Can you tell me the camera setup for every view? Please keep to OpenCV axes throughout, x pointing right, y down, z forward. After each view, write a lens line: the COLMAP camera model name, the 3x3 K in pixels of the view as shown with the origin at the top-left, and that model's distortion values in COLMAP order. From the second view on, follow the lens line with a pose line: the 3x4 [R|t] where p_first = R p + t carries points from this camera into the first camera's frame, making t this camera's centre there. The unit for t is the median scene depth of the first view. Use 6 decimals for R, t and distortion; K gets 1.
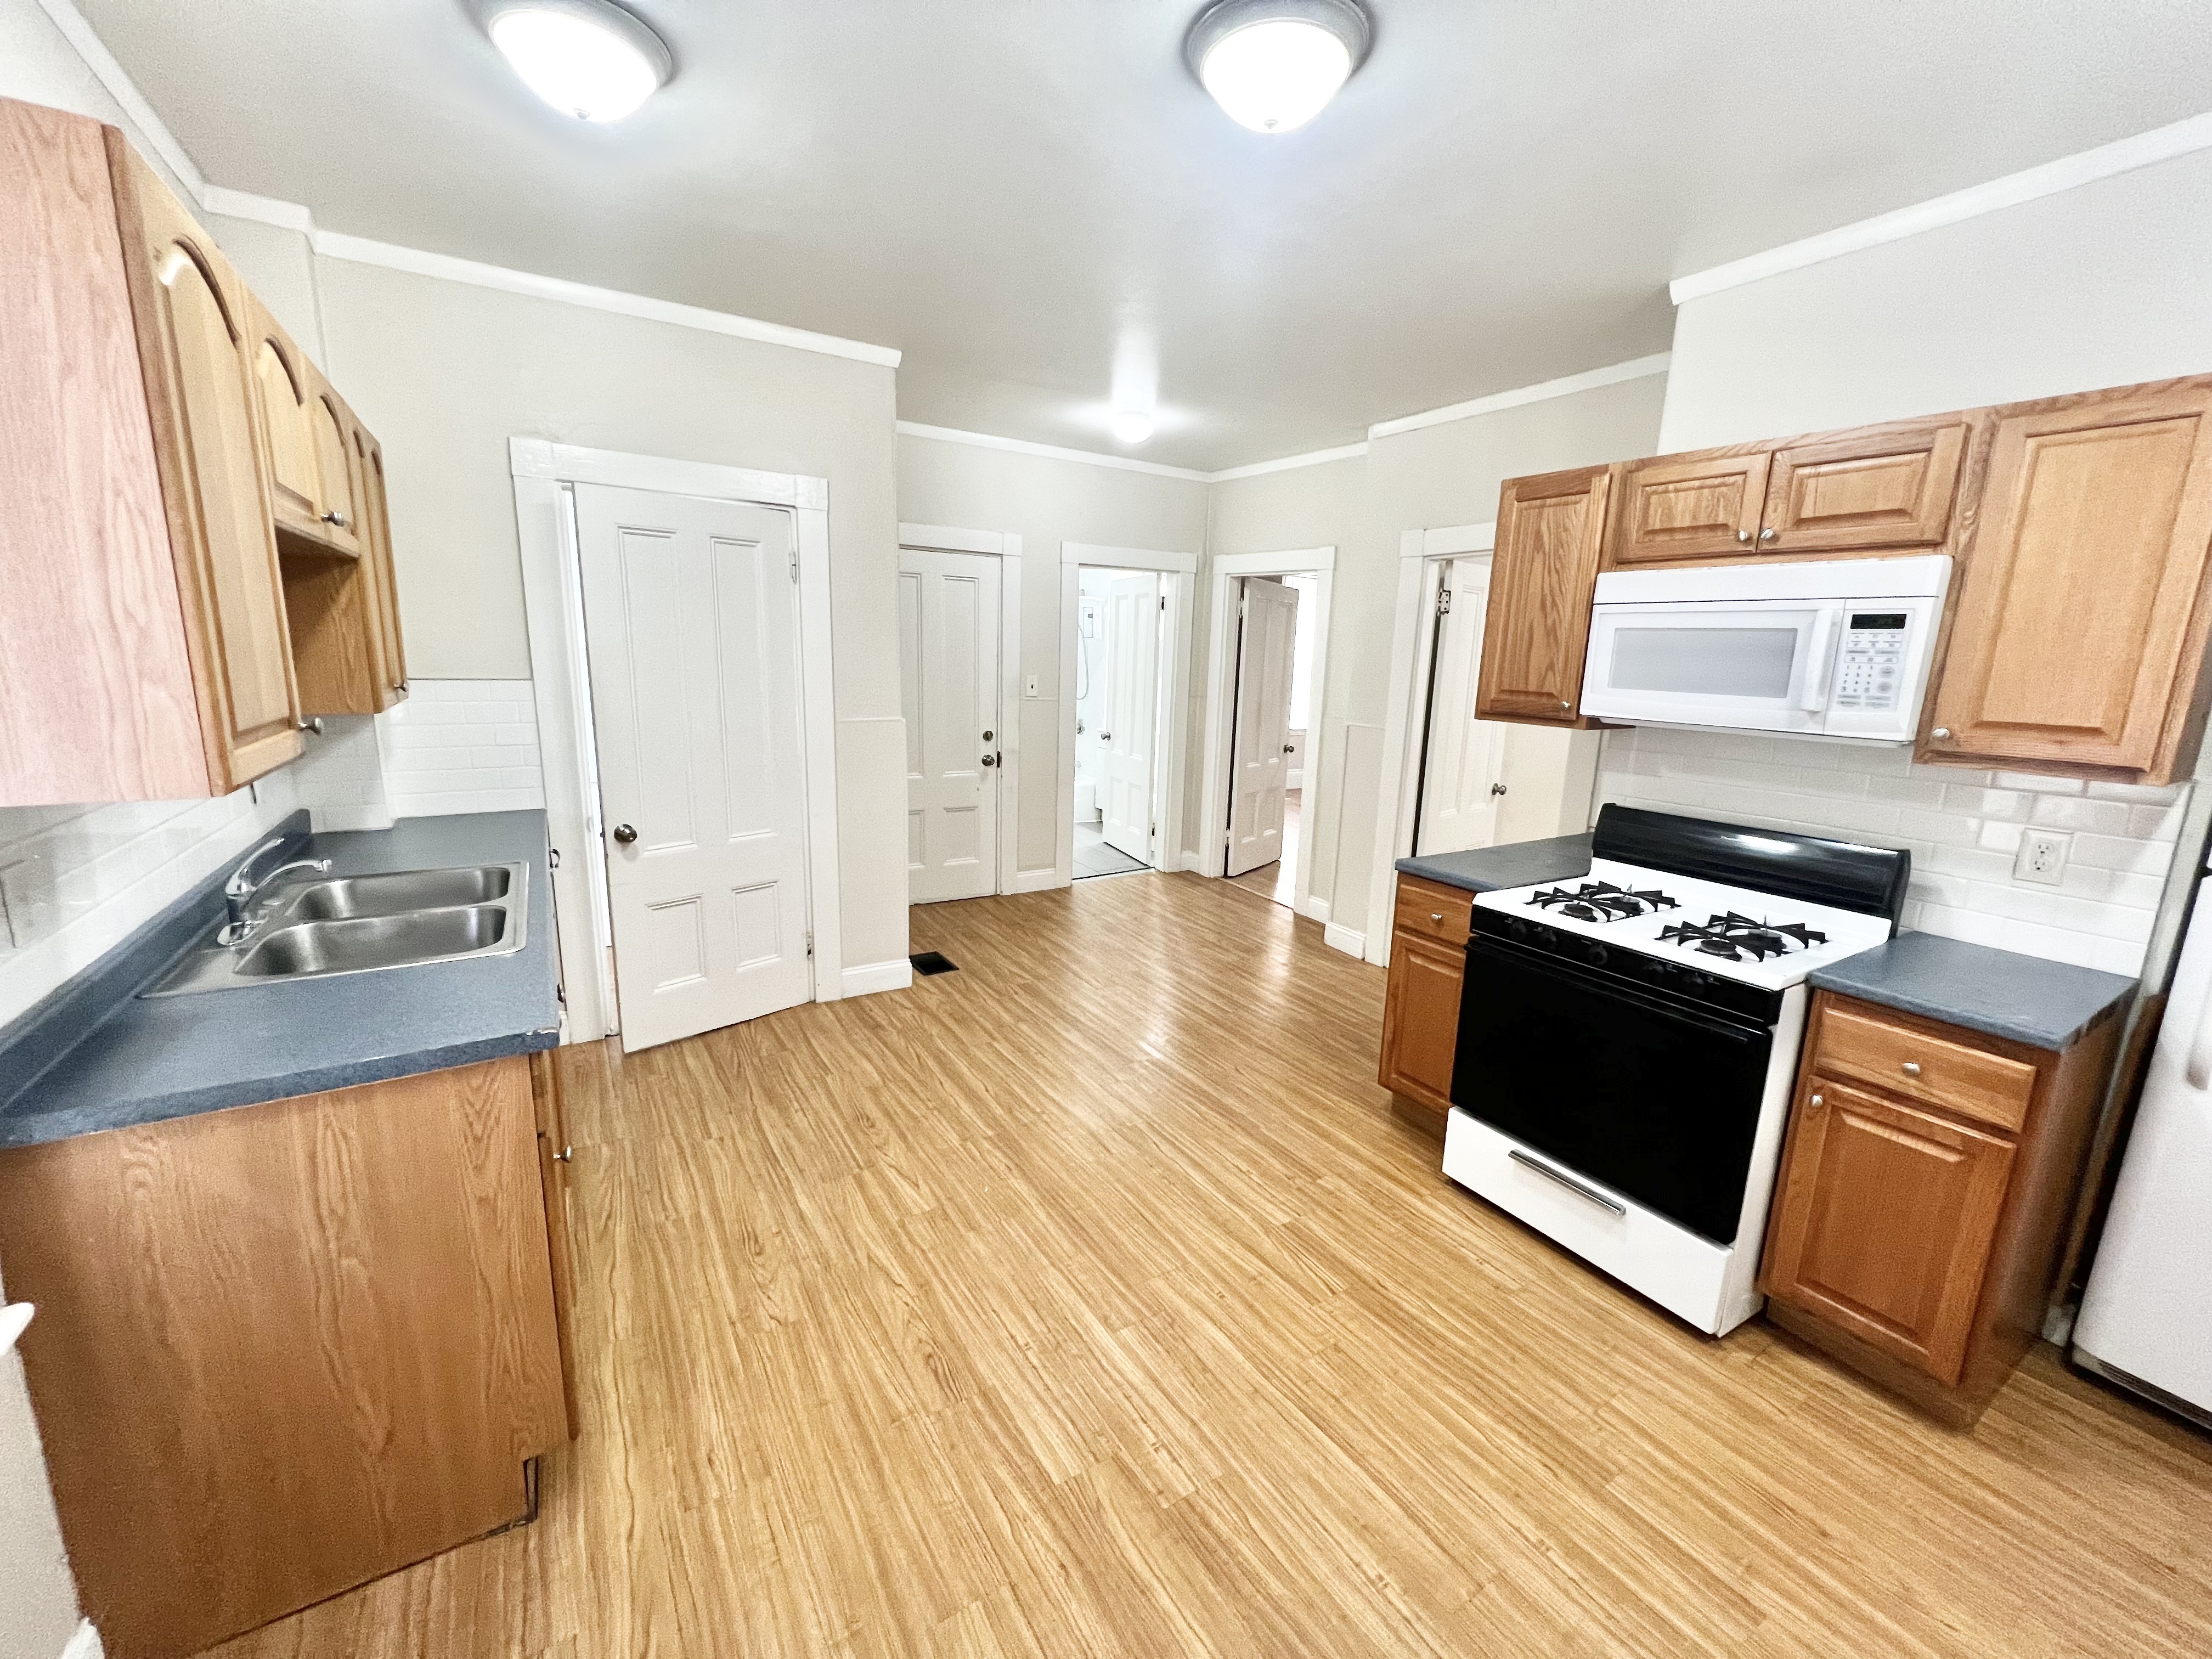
lens RADIAL K [[883.4, 0, 1110.3], [0, 883.4, 828.8], [0, 0, 1]] dist [-0.000661, 0.000008]
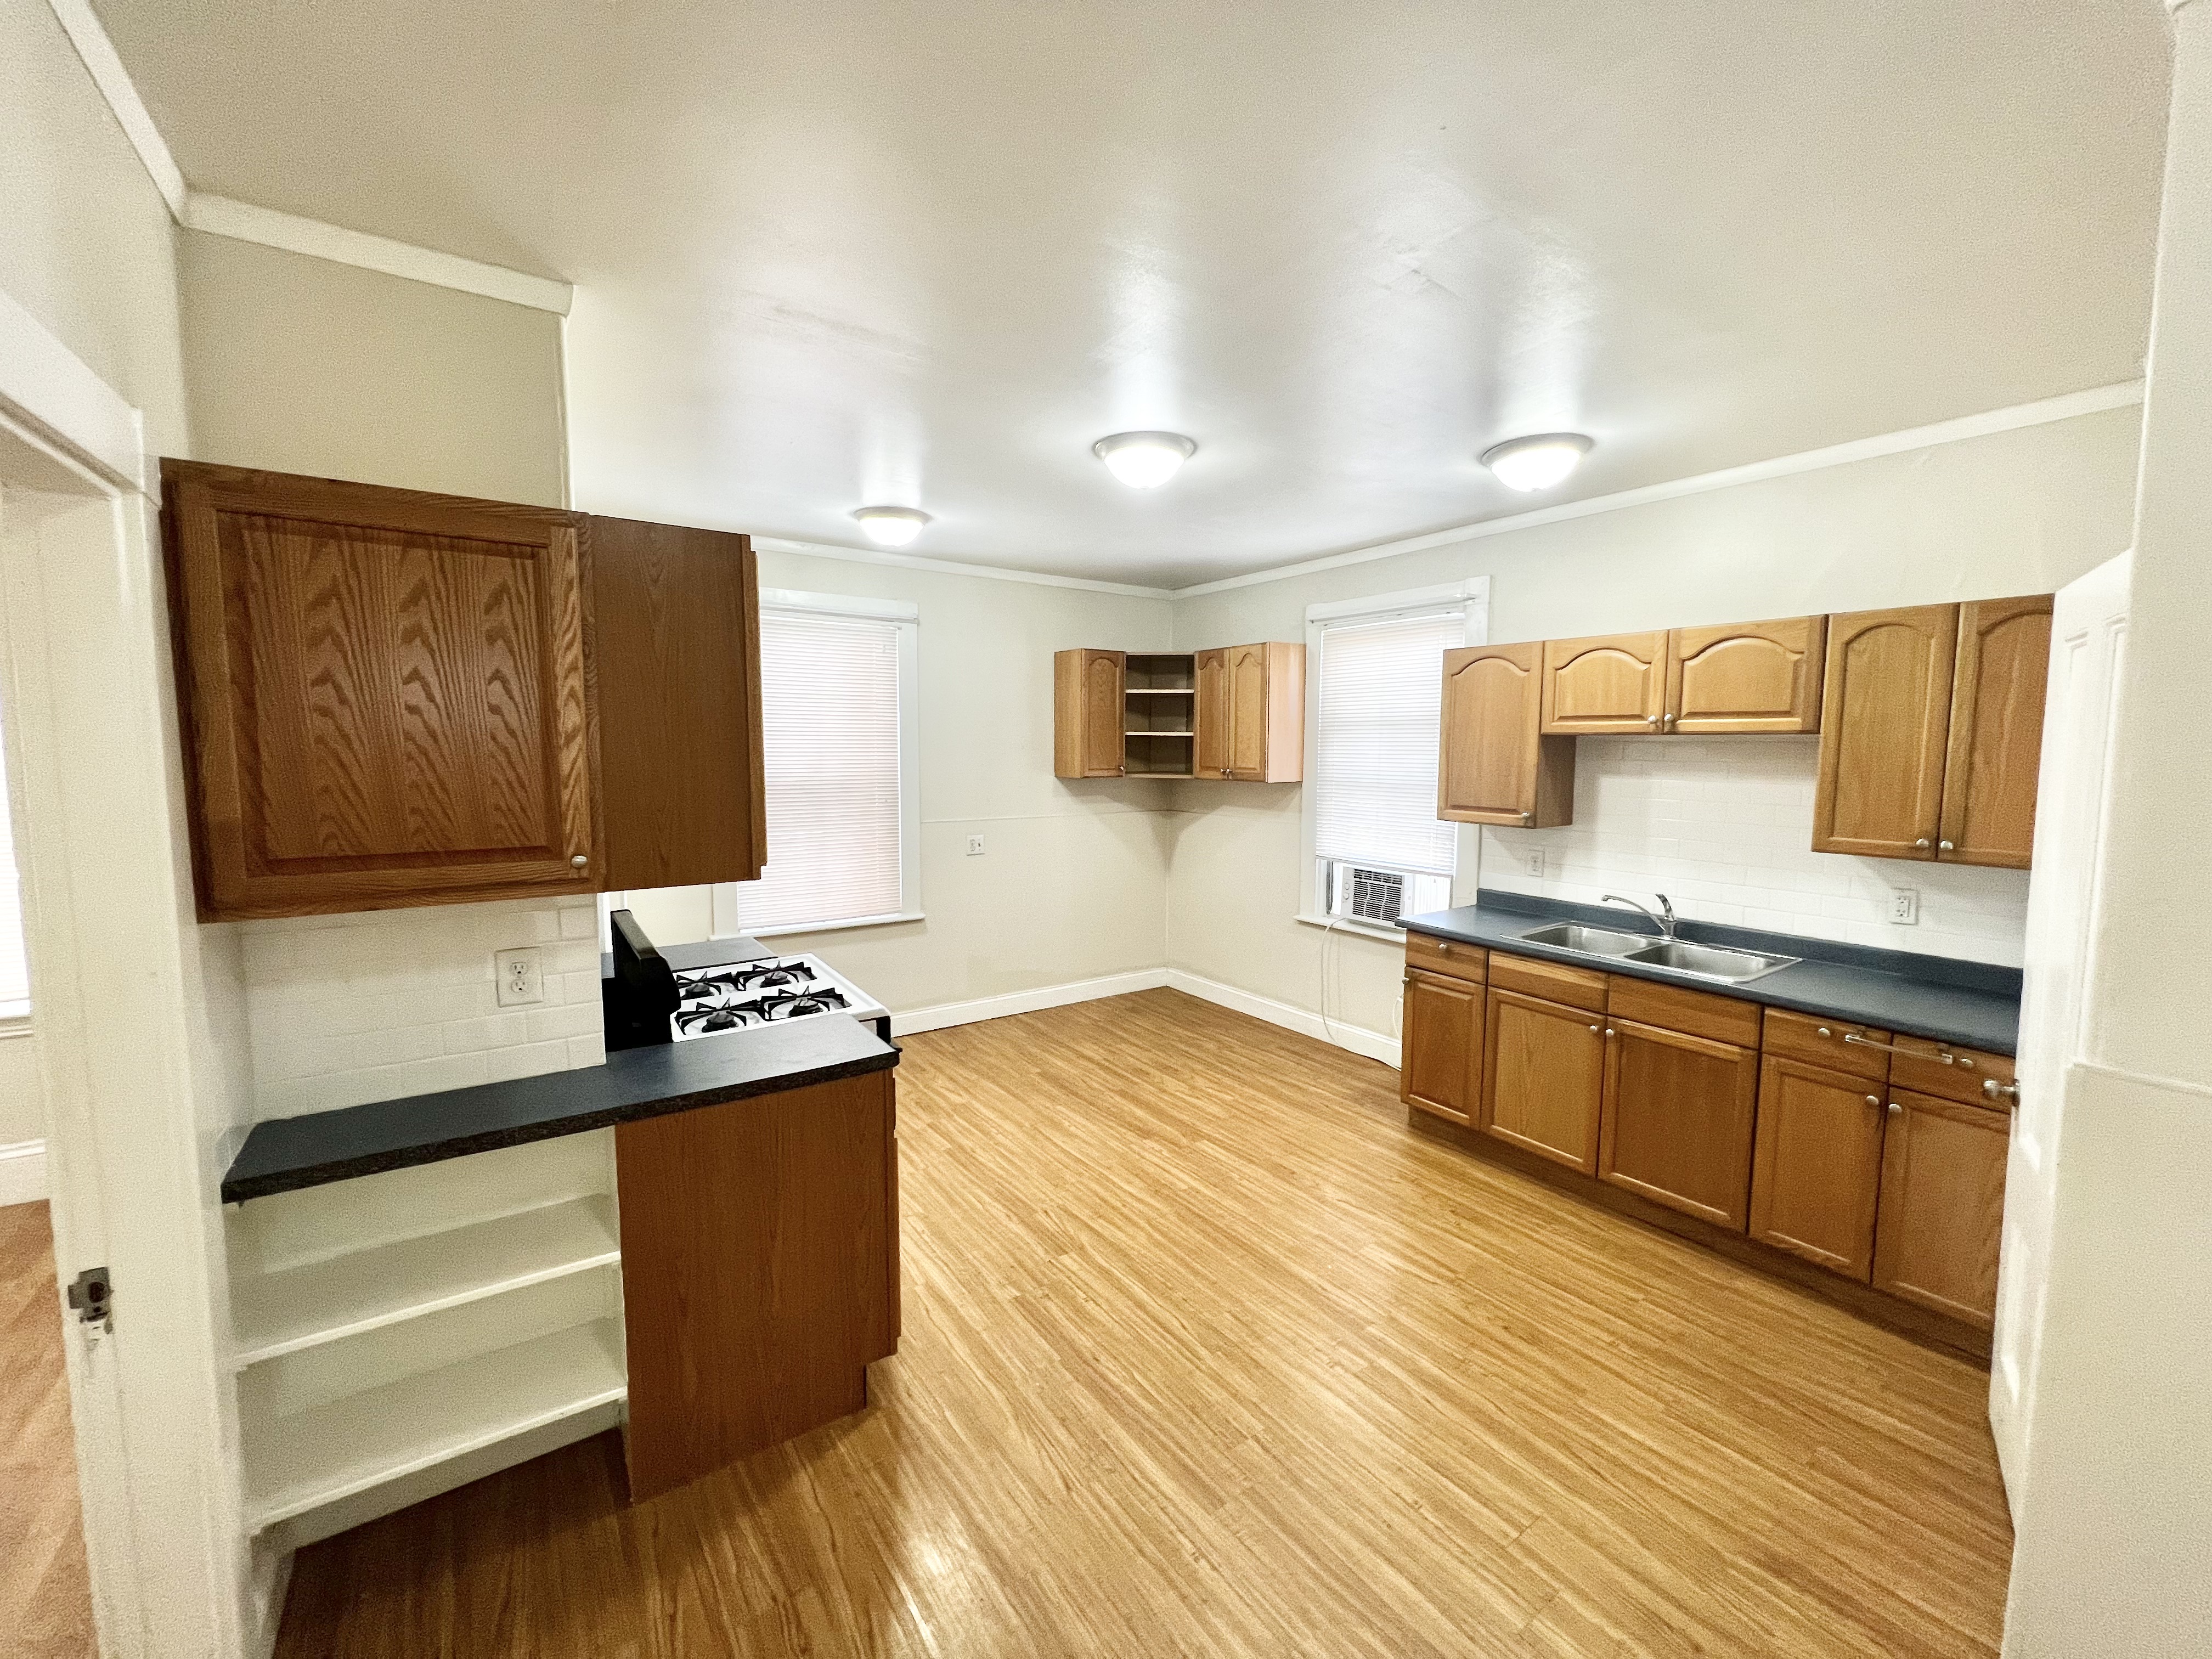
lens RADIAL K [[883.4, 0, 1108.1], [0, 883.4, 827.0], [0, 0, 1]] dist [-0.000661, 0.000008]
pose [[-0.998073, -0.031078, -0.053708, 0.215346], [-0.045369, 0.955971, 0.289932, -0.429840], [0.042332, 0.291810, -0.955539, 1.908531]]
